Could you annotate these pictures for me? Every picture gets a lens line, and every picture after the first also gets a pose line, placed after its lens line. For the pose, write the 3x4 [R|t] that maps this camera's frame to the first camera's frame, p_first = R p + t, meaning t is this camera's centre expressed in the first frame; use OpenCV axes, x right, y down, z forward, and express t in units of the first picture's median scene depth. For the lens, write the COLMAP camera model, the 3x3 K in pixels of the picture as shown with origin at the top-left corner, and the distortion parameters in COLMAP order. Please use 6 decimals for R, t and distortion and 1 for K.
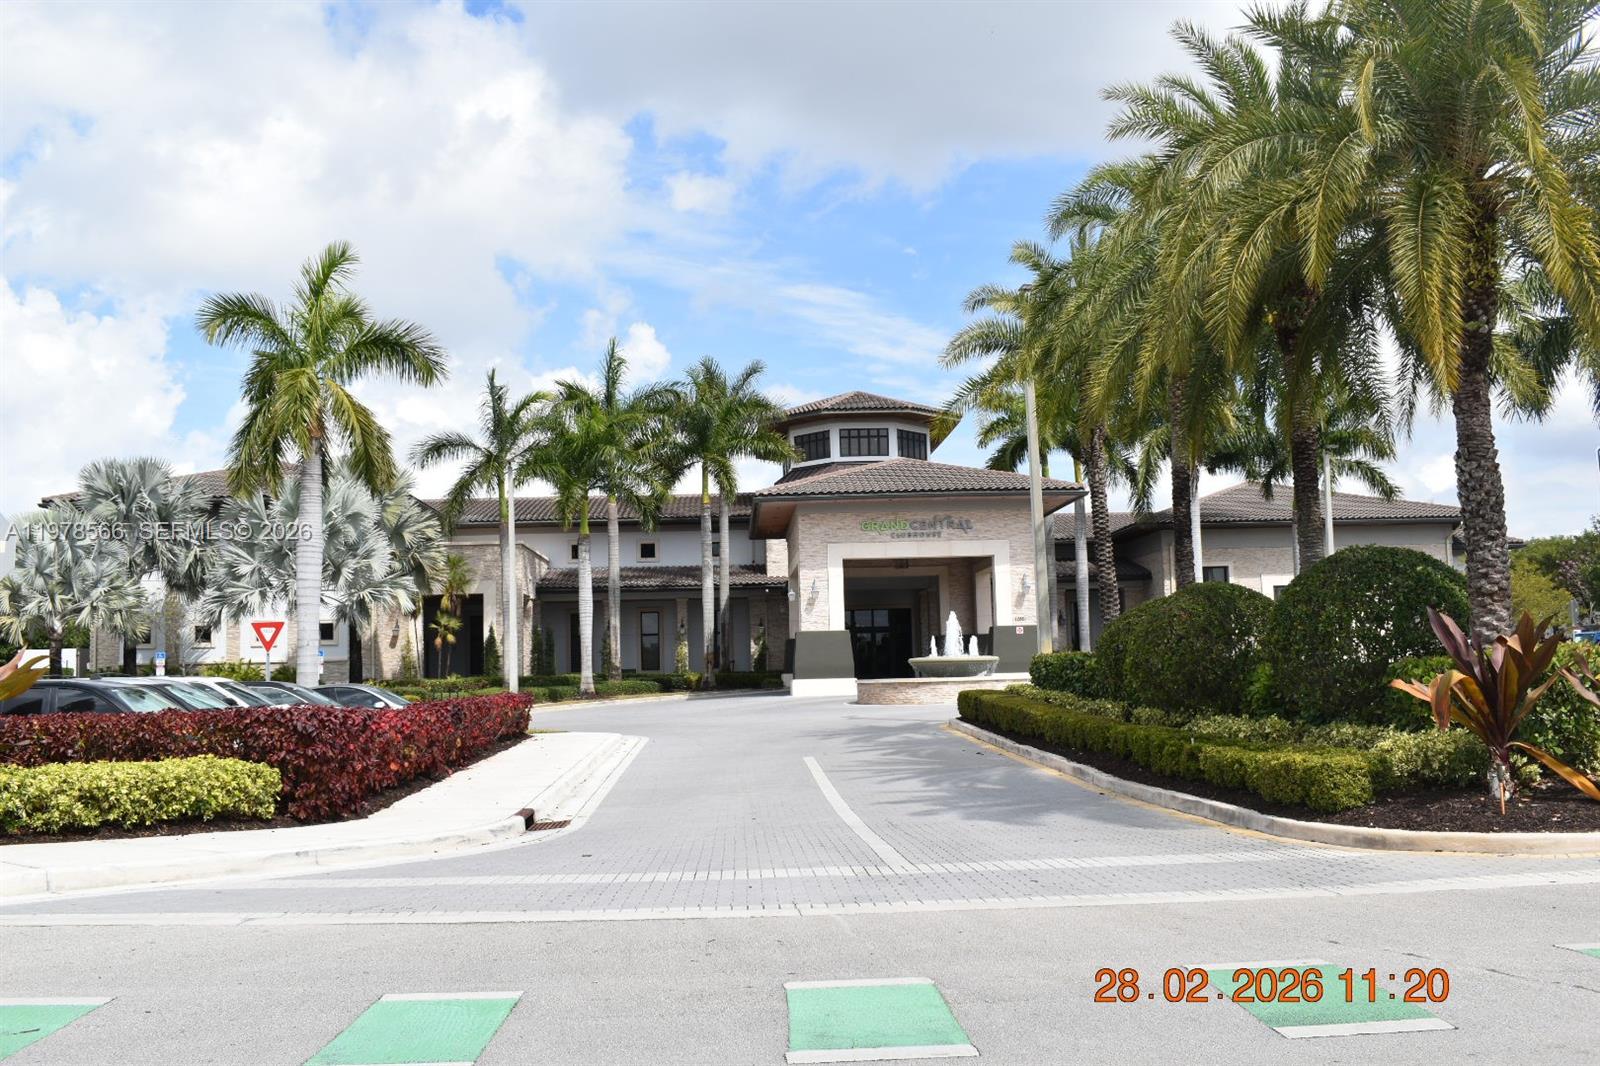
lens RADIAL K [[1438.4, 0, 800.0], [0, 1438.4, 533.0], [0, 0, 1]] dist [0.000661, -0.000048]
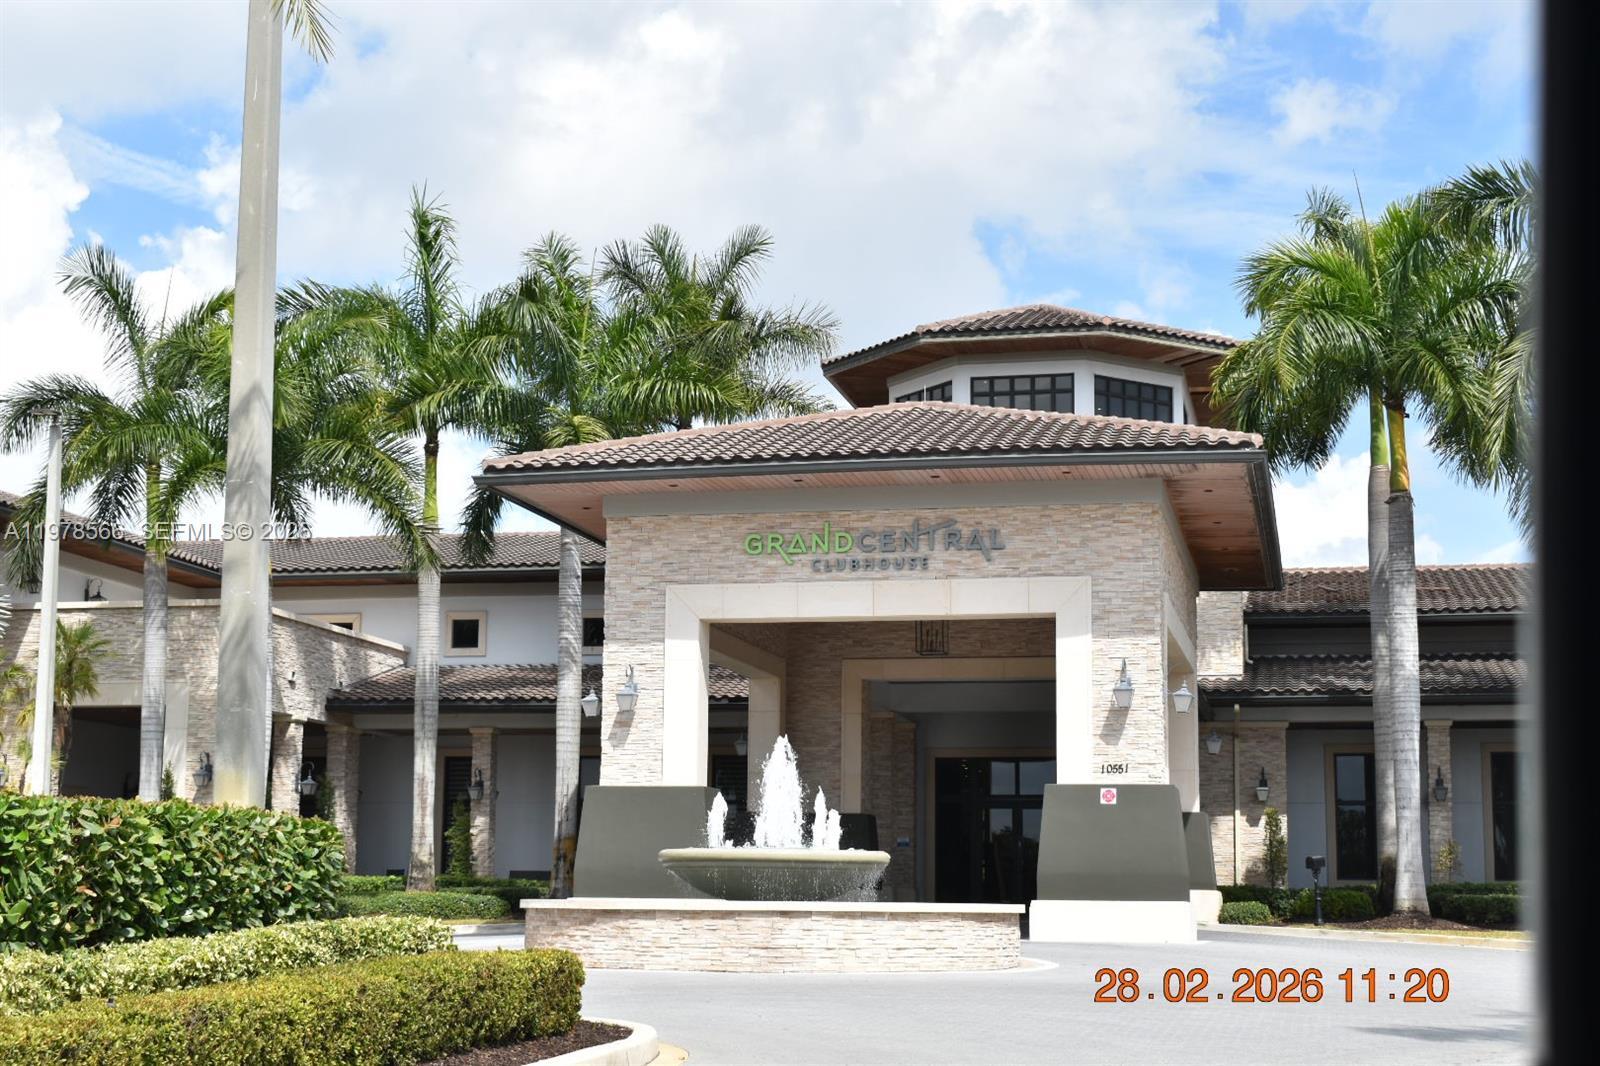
lens RADIAL K [[2353.1, 0, 800.0], [0, 2353.1, 533.0], [0, 0, 1]] dist [-0.014232, -0.010142]
pose [[0.964704, -0.005945, -0.263268, 0.242388], [-0.008690, 0.998482, -0.054390, 0.029840], [0.263192, 0.054758, 0.963188, 0.327749]]
